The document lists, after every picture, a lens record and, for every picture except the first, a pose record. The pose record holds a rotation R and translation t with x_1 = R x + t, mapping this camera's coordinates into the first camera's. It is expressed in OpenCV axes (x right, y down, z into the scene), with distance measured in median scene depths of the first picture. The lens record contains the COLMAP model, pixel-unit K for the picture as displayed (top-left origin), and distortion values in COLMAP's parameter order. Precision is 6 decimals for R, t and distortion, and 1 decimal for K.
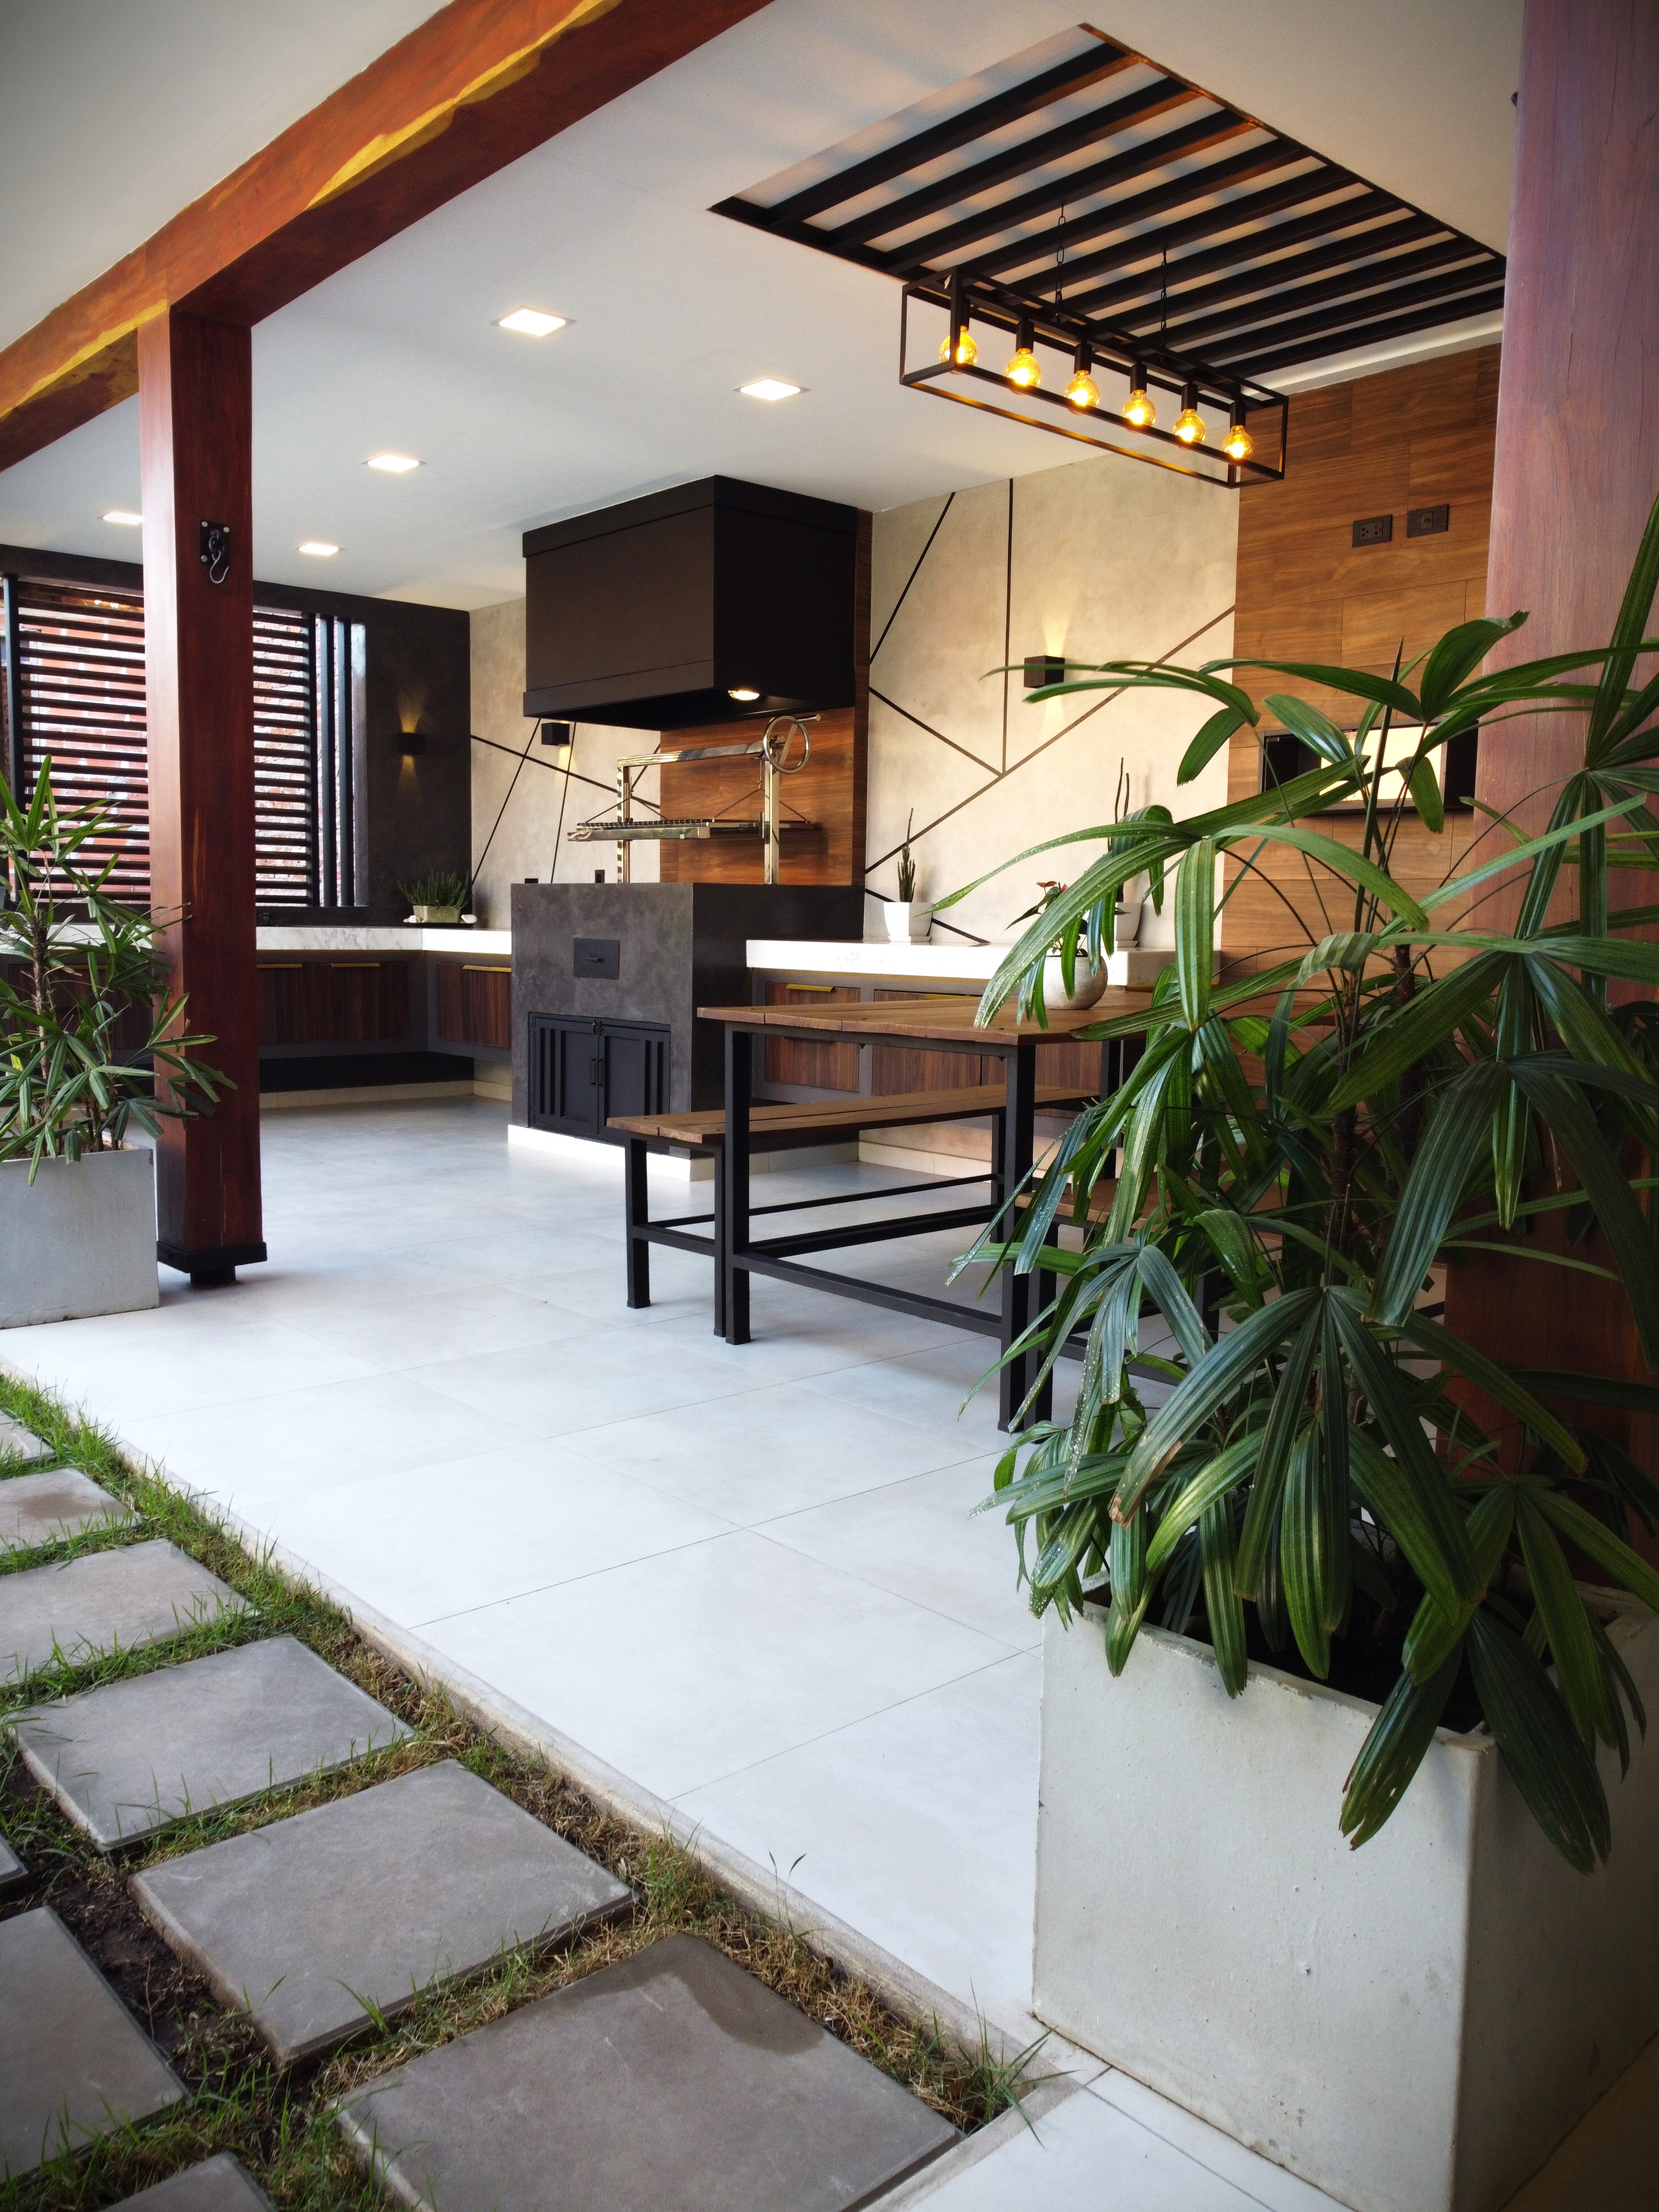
lens RADIAL K [[1681.0, 0, 822.3], [0, 1681.0, 1118.1], [0, 0, 1]] dist [-0.002508, -0.000393]
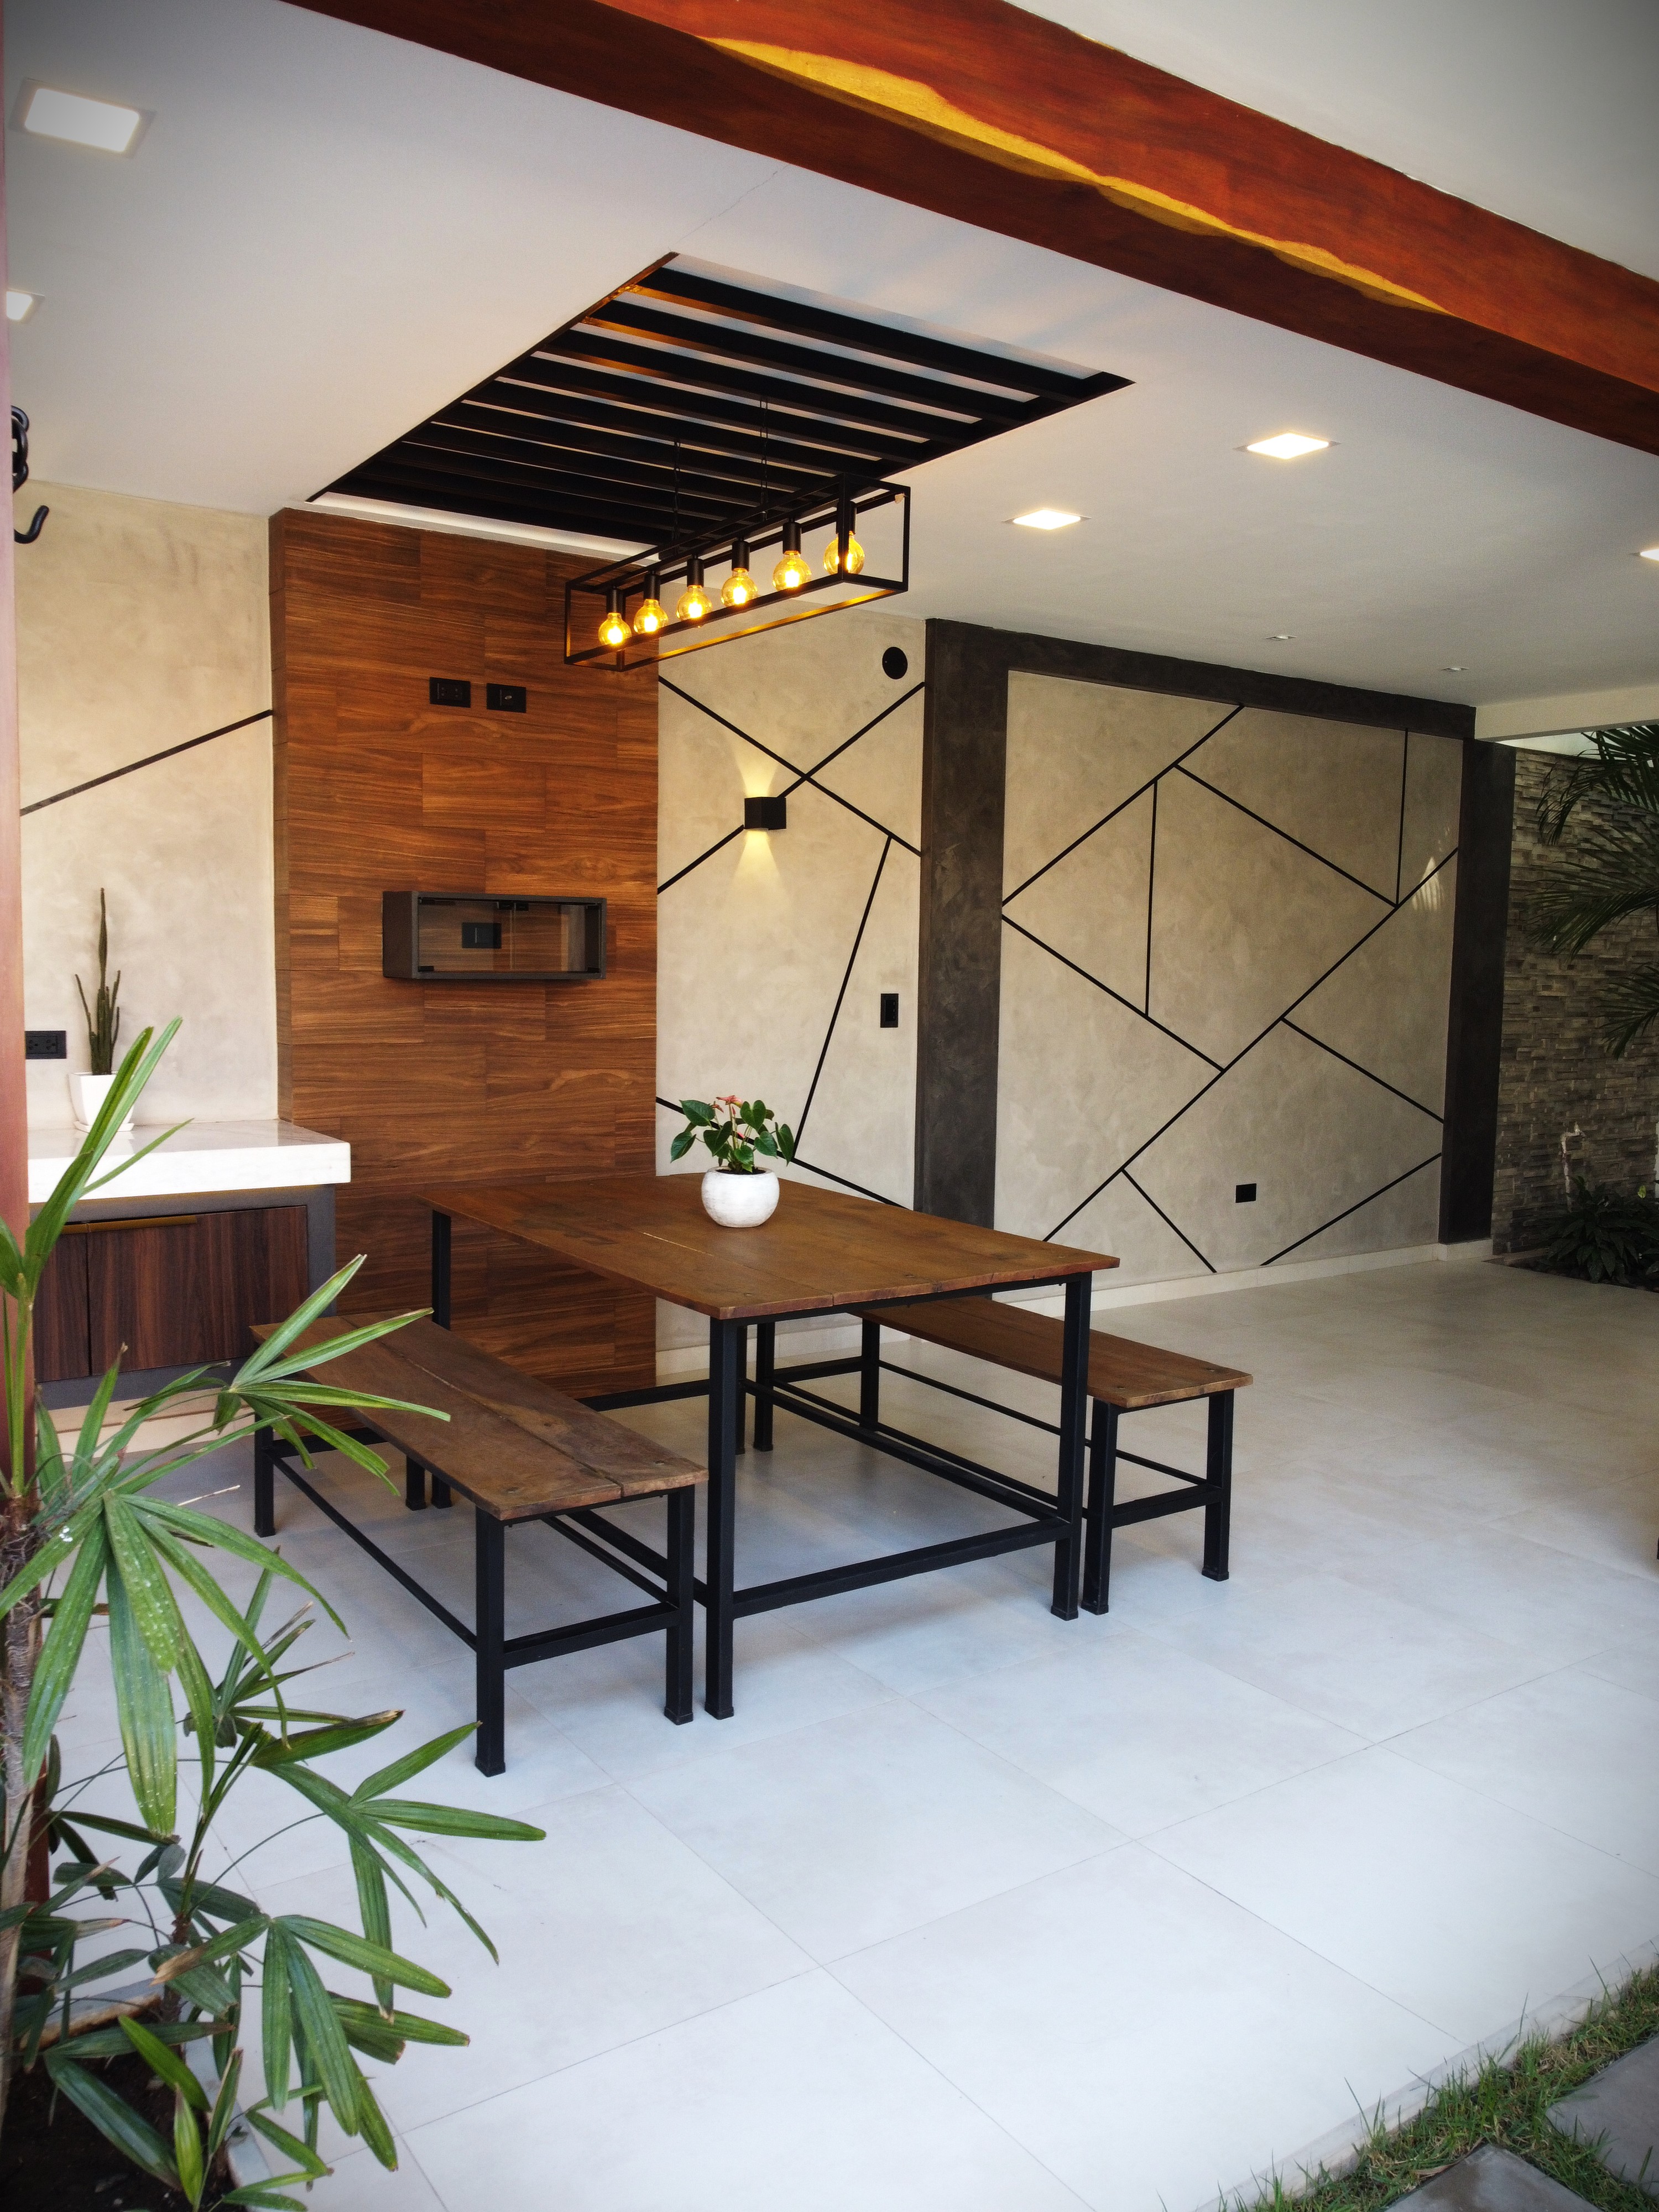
lens RADIAL K [[1681.0, 0, 836.2], [0, 1681.0, 1111.8], [0, 0, 1]] dist [-0.002508, -0.000393]
pose [[0.110361, -0.108798, 0.987919, -0.505553], [0.102826, 0.989906, 0.097530, -0.138773], [-0.988558, 0.090821, 0.120434, 0.528343]]
